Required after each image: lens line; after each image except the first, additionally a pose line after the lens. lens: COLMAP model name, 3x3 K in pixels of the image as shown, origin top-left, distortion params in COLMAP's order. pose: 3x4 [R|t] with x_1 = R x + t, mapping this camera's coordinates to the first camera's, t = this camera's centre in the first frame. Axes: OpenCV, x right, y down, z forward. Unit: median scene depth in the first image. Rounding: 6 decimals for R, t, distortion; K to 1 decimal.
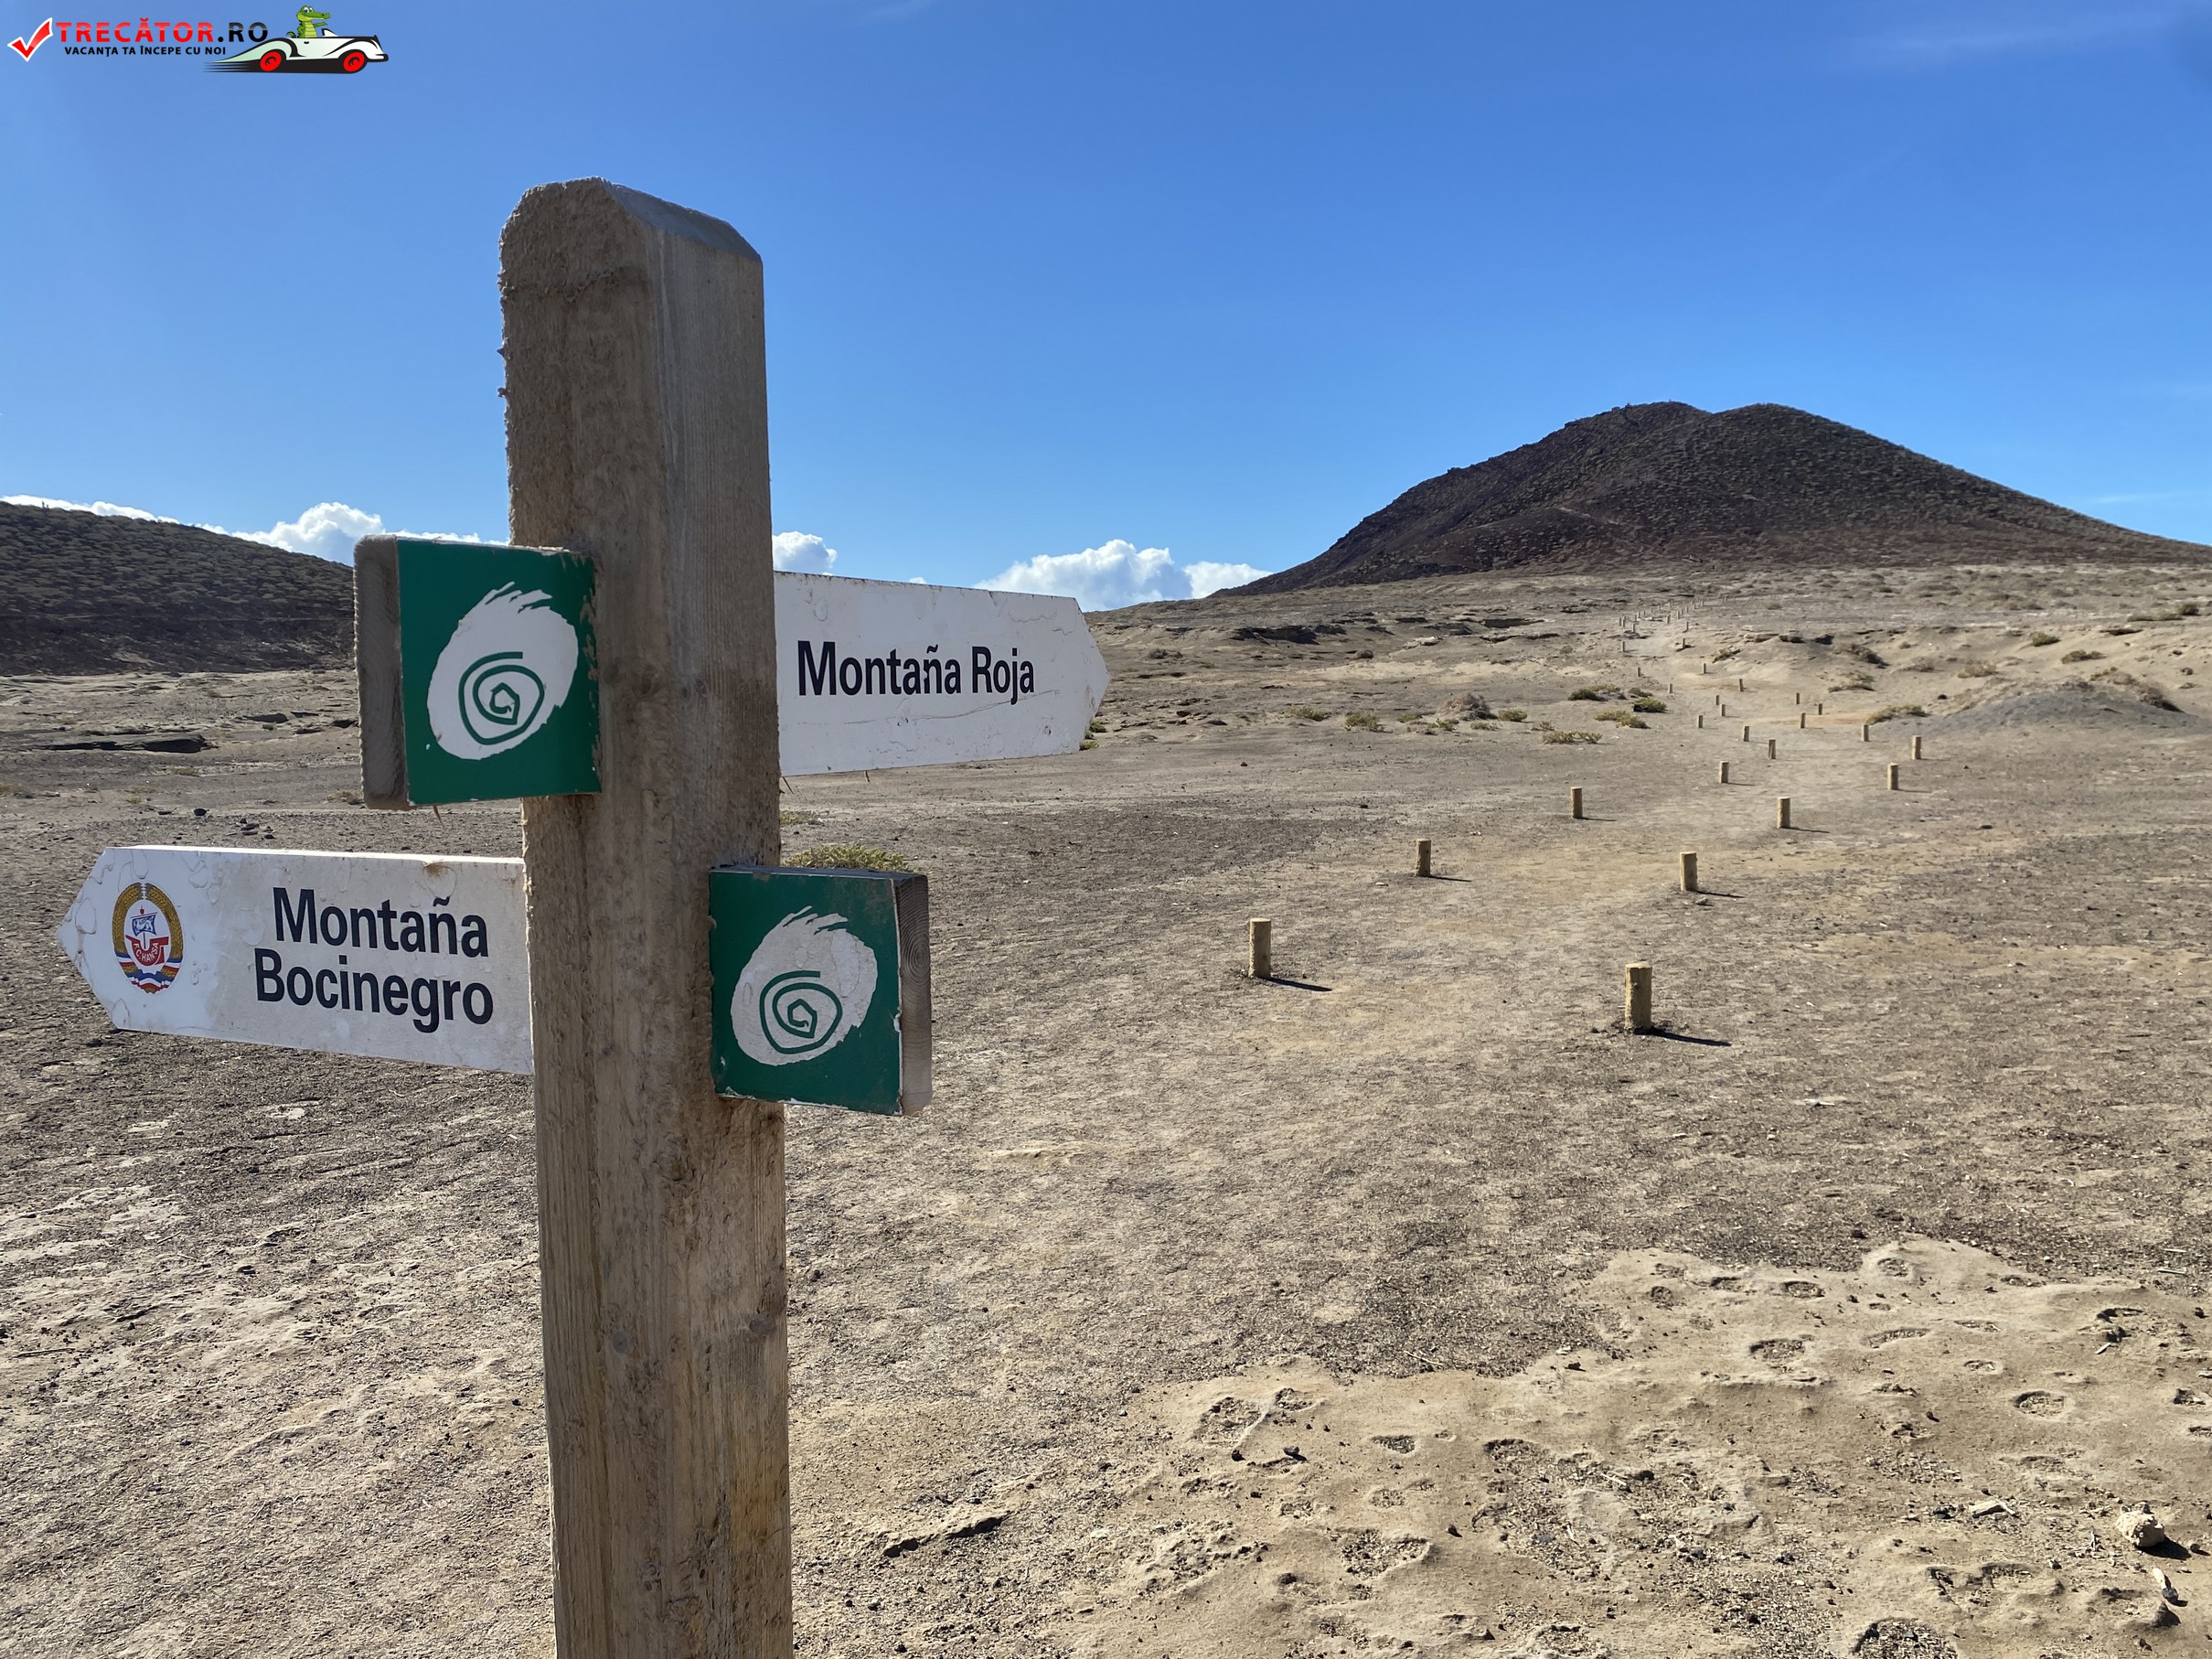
lens RADIAL K [[1668.2, 0, 1102.1], [0, 1668.2, 814.5], [0, 0, 1]] dist [0.025661, -0.019059]
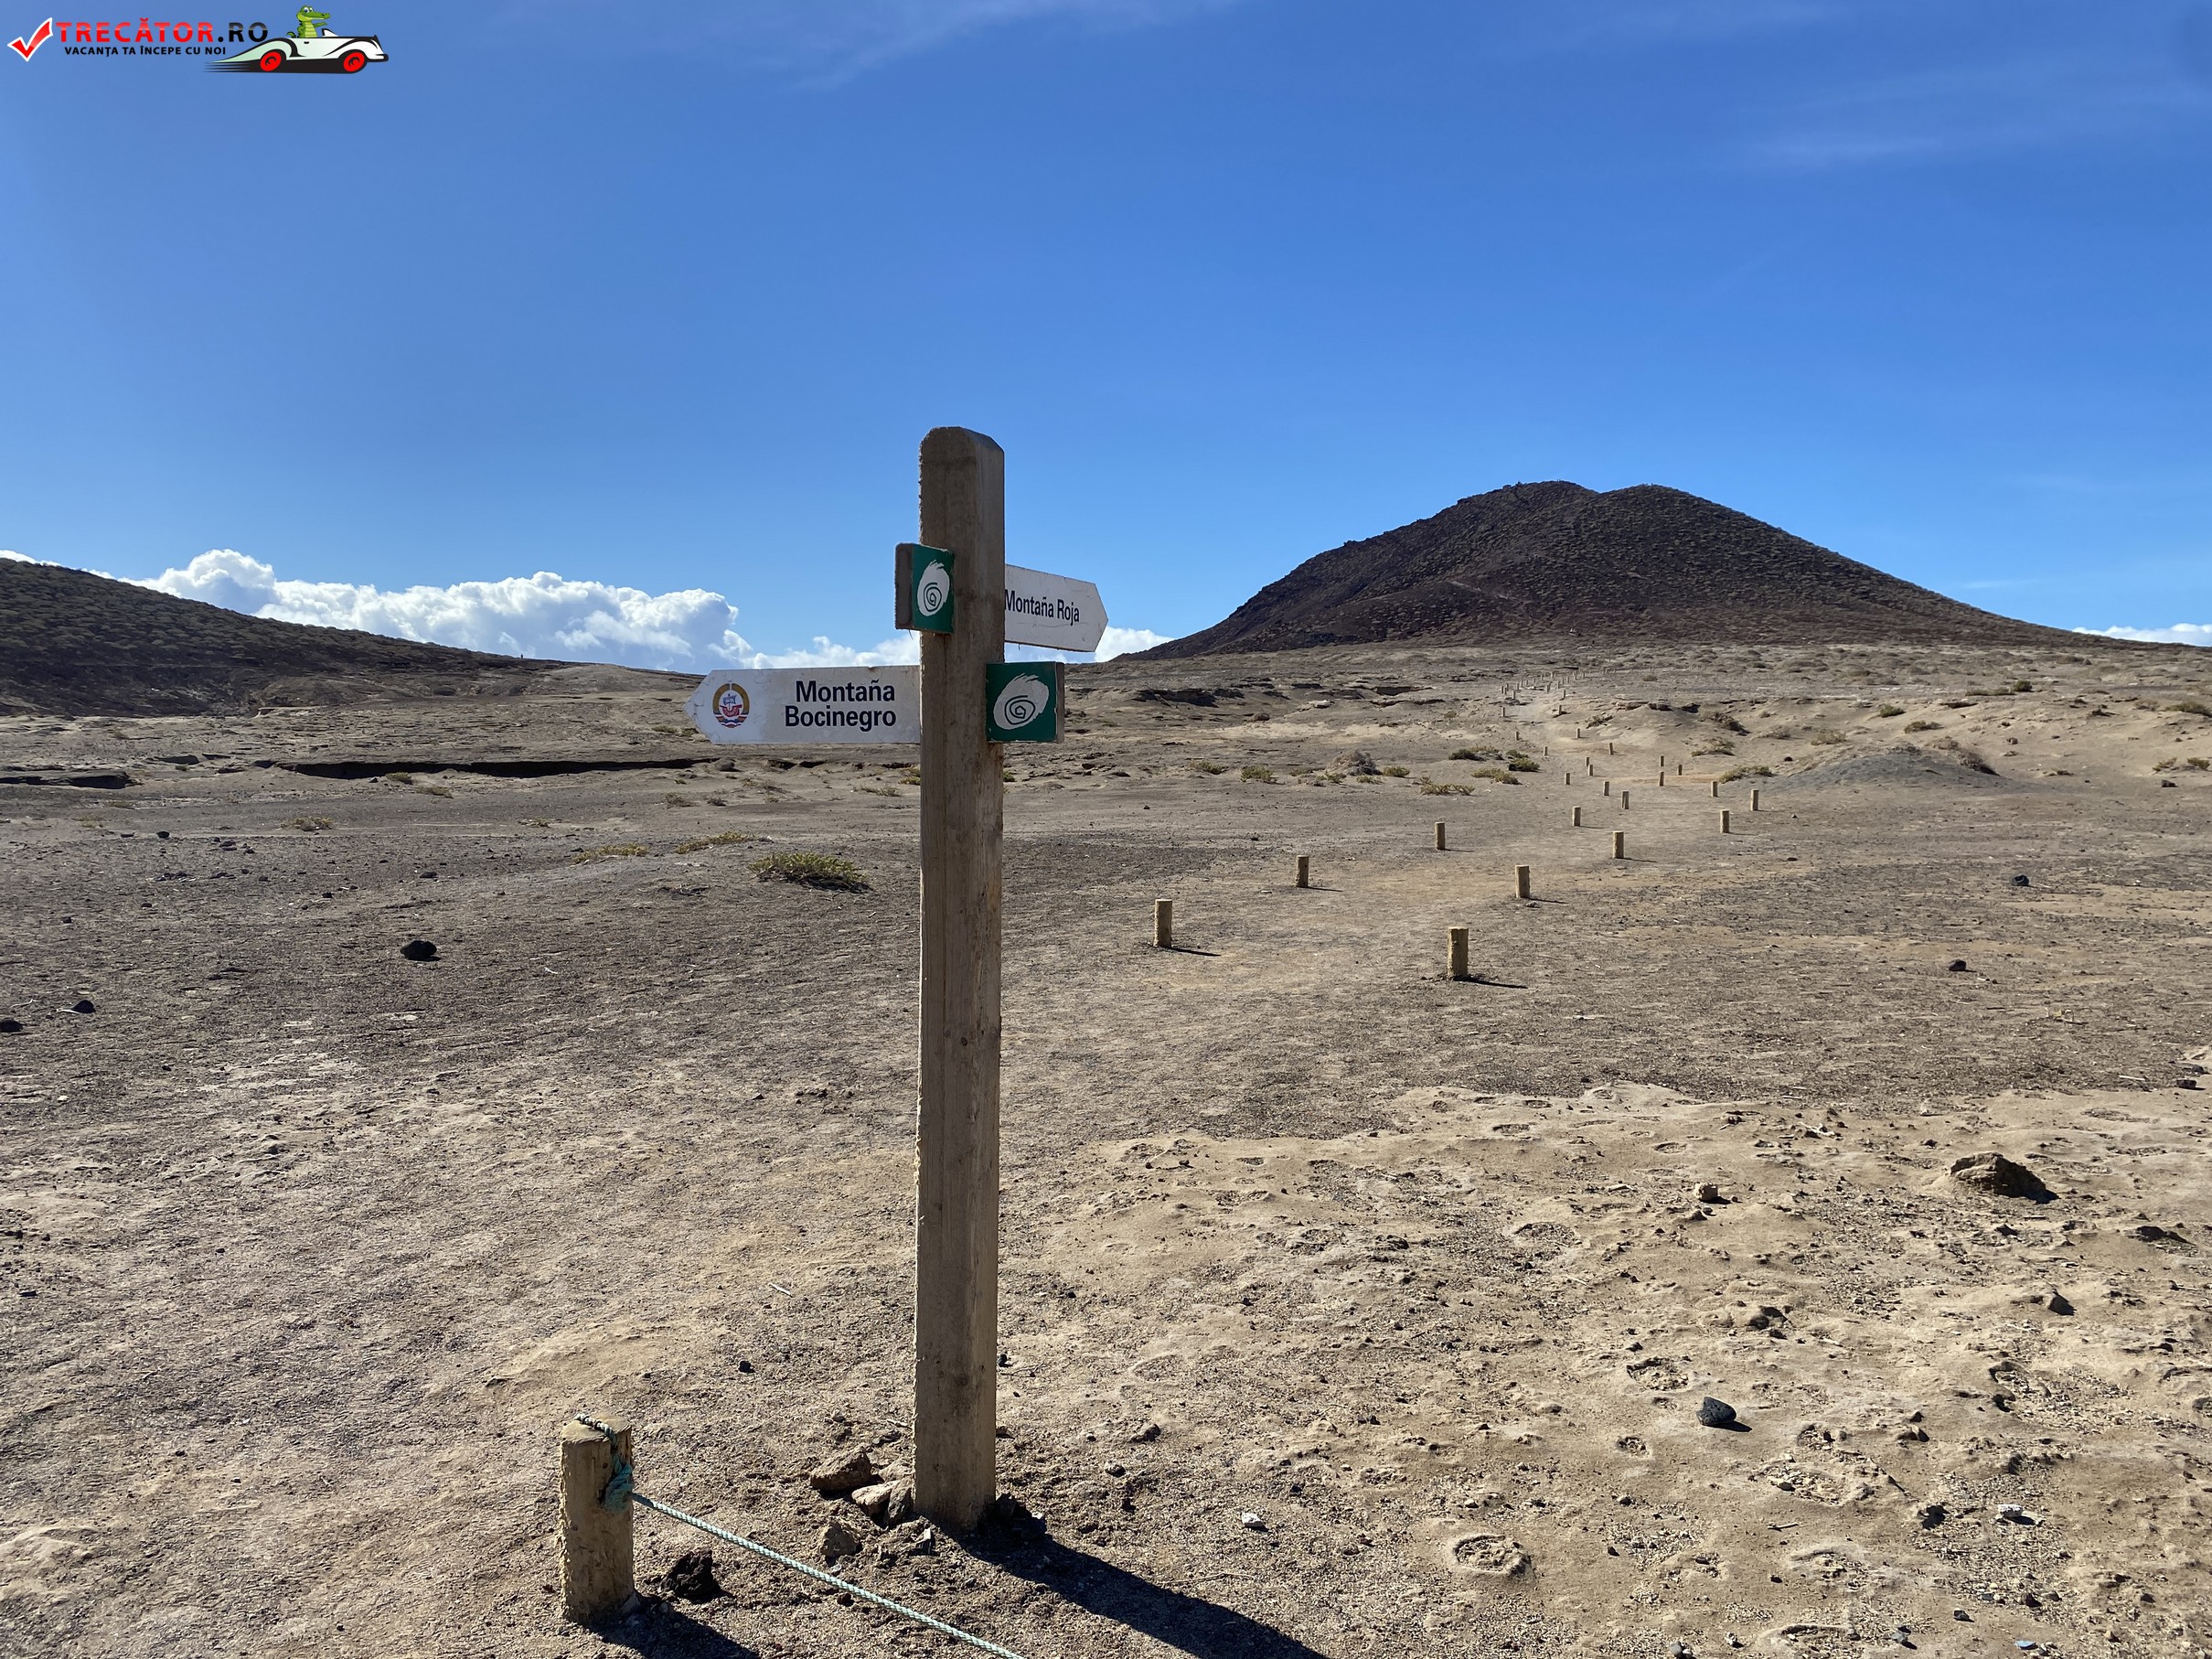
lens RADIAL K [[1648.6, 0, 1081.8], [0, 1648.6, 815.6], [0, 0, 1]] dist [0.089418, -0.146956]
pose [[0.998778, 0.014671, 0.047201, -0.037303], [-0.012959, 0.999254, -0.036368, 0.073657], [-0.047699, 0.035712, 0.998223, -0.340340]]
